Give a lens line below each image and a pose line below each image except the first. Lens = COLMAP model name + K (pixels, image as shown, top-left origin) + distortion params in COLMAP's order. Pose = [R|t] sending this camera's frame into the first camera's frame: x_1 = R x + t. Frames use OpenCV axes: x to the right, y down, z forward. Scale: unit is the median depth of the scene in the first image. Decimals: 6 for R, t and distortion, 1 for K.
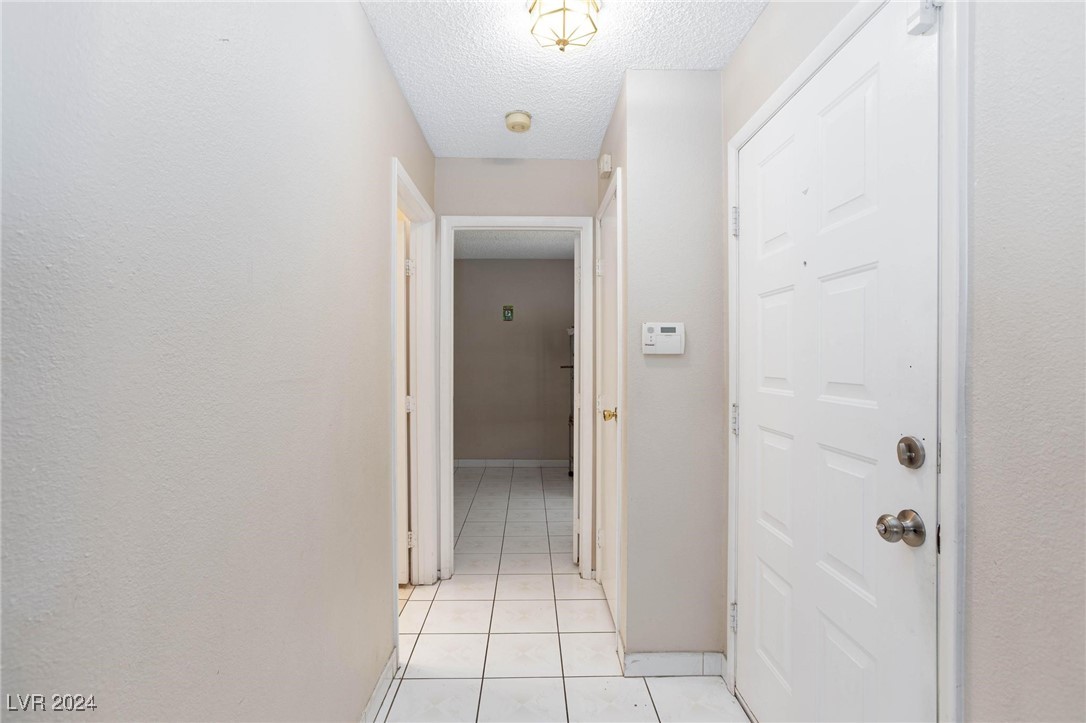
lens RADIAL K [[496.6, 0, 543.5], [0, 496.6, 360.2], [0, 0, 1]] dist [-0.012801, 0.009565]
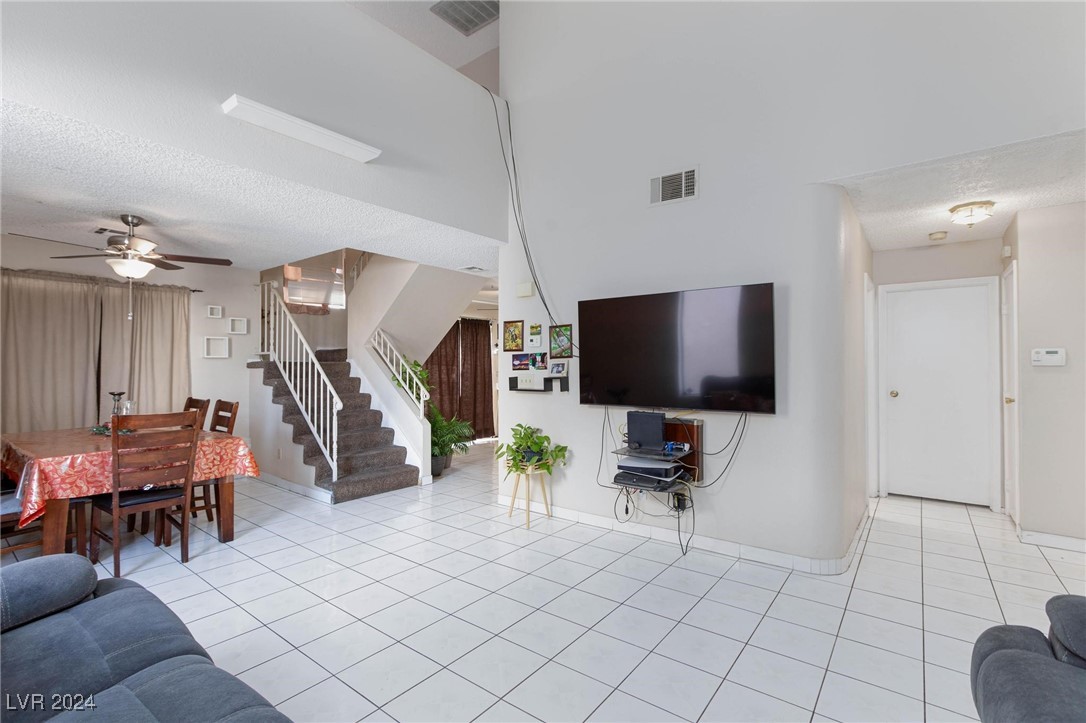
lens RADIAL K [[496.6, 0, 536.9], [0, 496.6, 355.9], [0, 0, 1]] dist [-0.012801, 0.009565]
pose [[0.768786, -0.009344, -0.639438, -0.027870], [-0.005573, 0.999757, -0.021309, -0.000871], [0.639482, 0.019946, 0.768547, -1.311591]]
